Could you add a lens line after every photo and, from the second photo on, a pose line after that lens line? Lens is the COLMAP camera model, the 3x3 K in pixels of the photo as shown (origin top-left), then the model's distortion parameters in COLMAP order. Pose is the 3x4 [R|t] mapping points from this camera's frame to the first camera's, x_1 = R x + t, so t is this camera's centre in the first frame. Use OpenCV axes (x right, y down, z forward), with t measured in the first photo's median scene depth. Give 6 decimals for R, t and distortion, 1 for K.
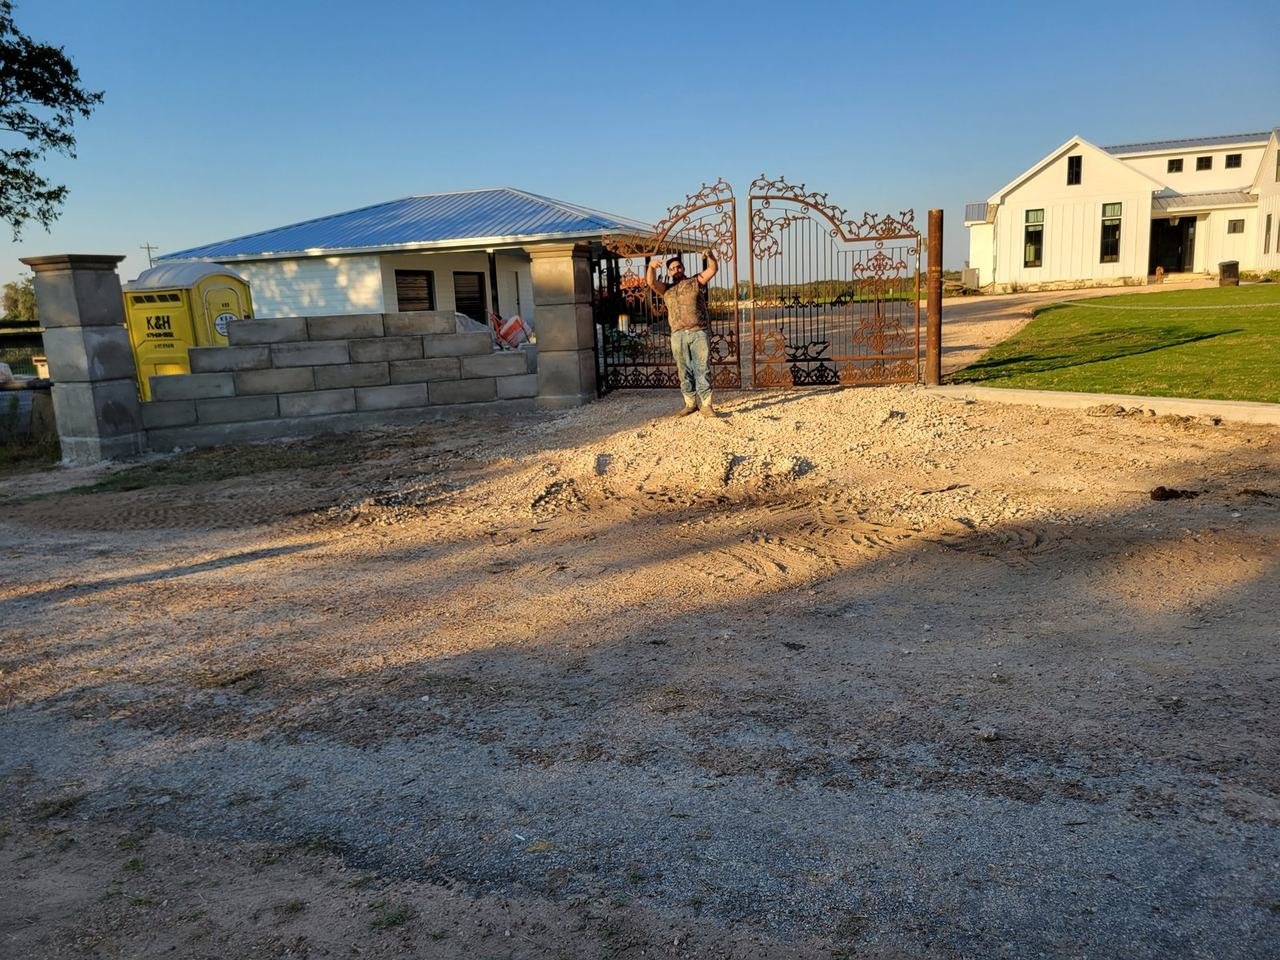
lens RADIAL K [[916.0, 0, 640.0], [0, 916.0, 480.0], [0, 0, 1]] dist [0.054297, -0.052498]
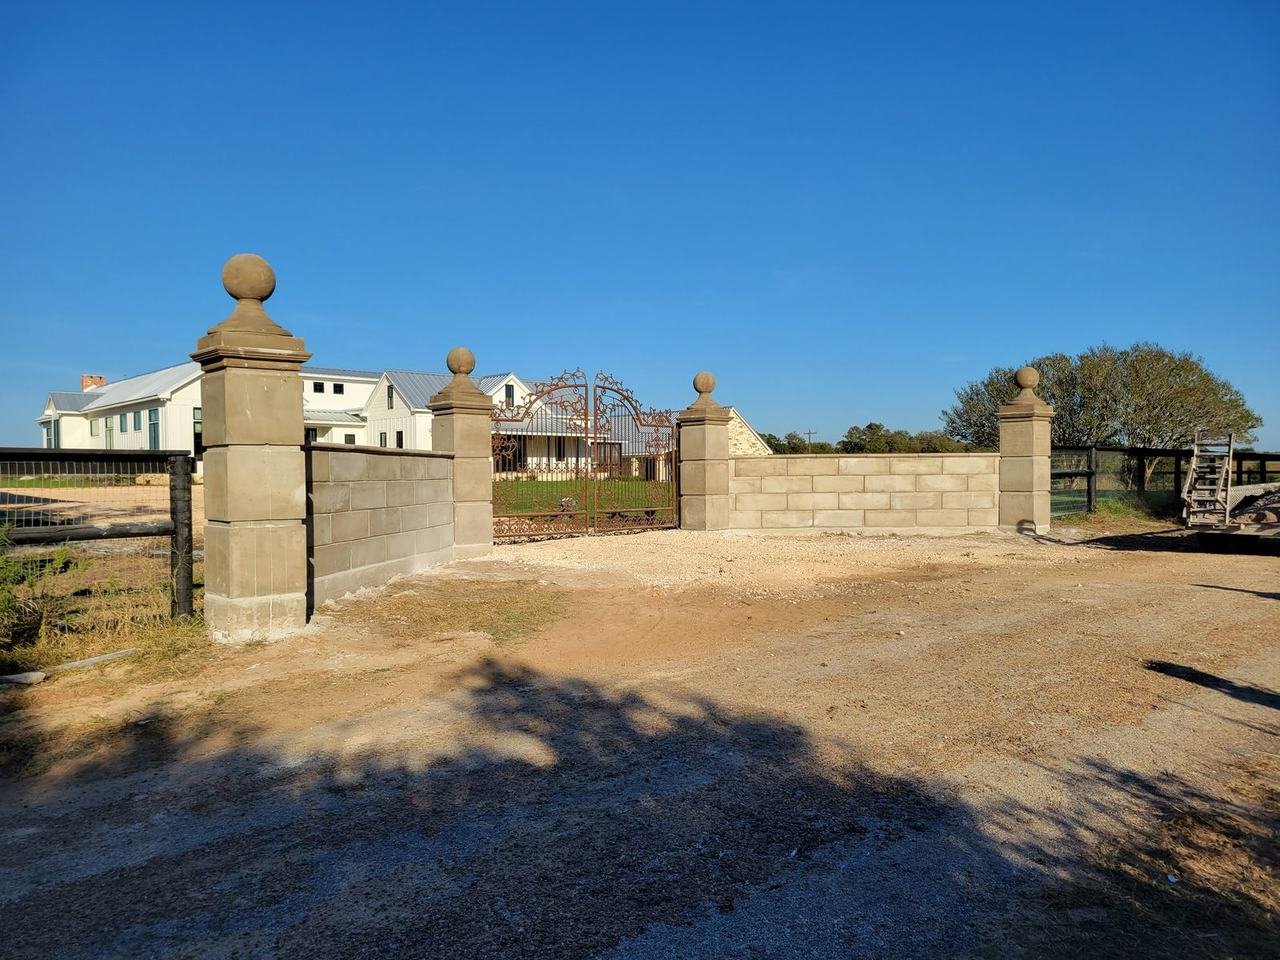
lens RADIAL K [[916.0, 0, 640.0], [0, 916.0, 480.0], [0, 0, 1]] dist [0.054297, -0.052498]
pose [[0.493733, 0.040184, 0.868685, -0.948698], [0.151182, 0.979754, -0.131249, 0.000848], [-0.856372, 0.196131, 0.477661, 0.354147]]
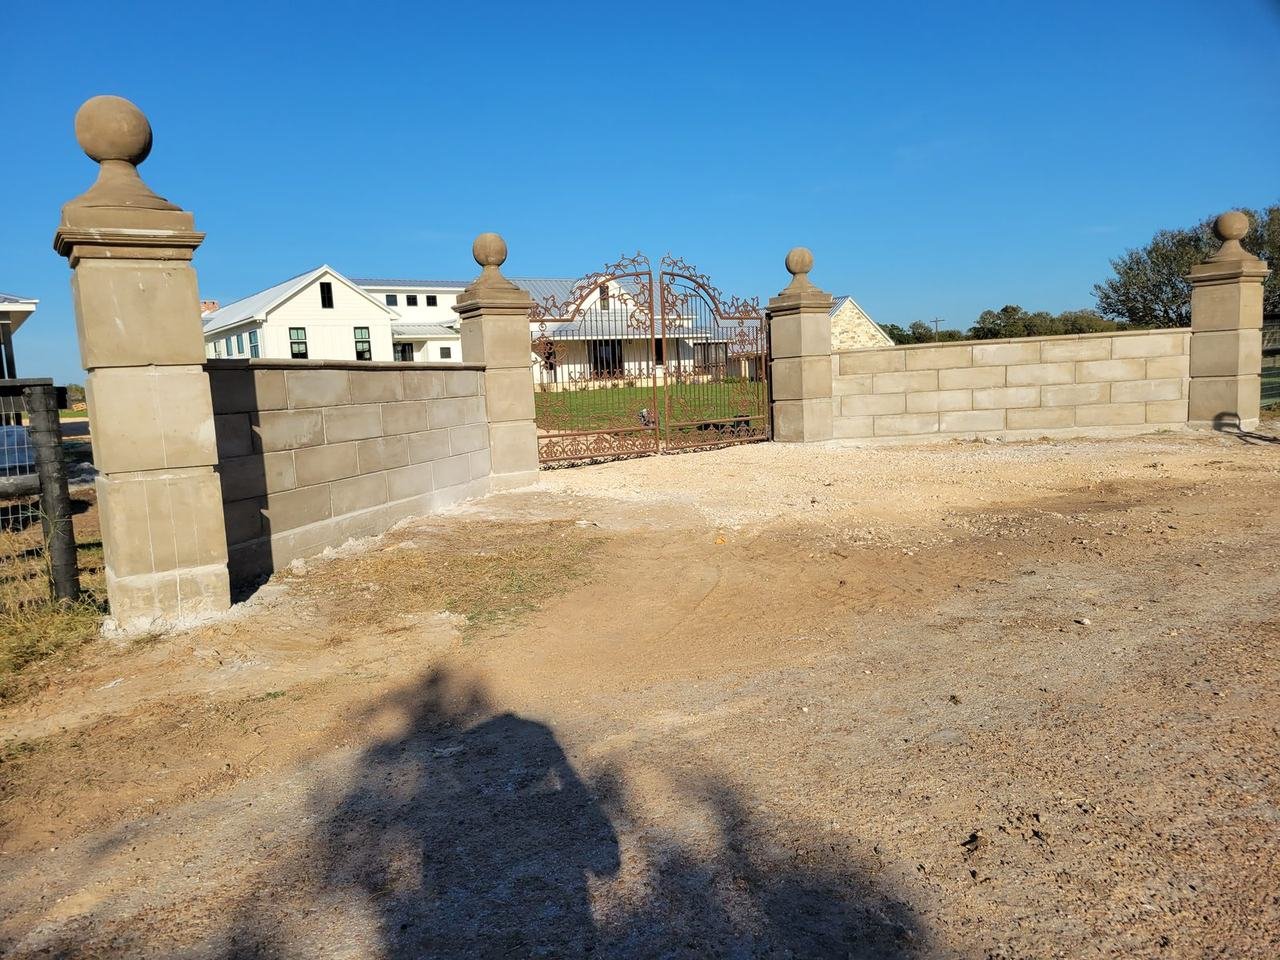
lens RADIAL K [[928.0, 0, 618.3], [0, 928.0, 478.9], [0, 0, 1]] dist [0.064422, -0.047184]
pose [[0.614518, -0.065393, 0.786188, -0.761729], [0.173957, 0.983261, -0.054187, -0.022707], [-0.769484, 0.170062, 0.615608, 0.412334]]
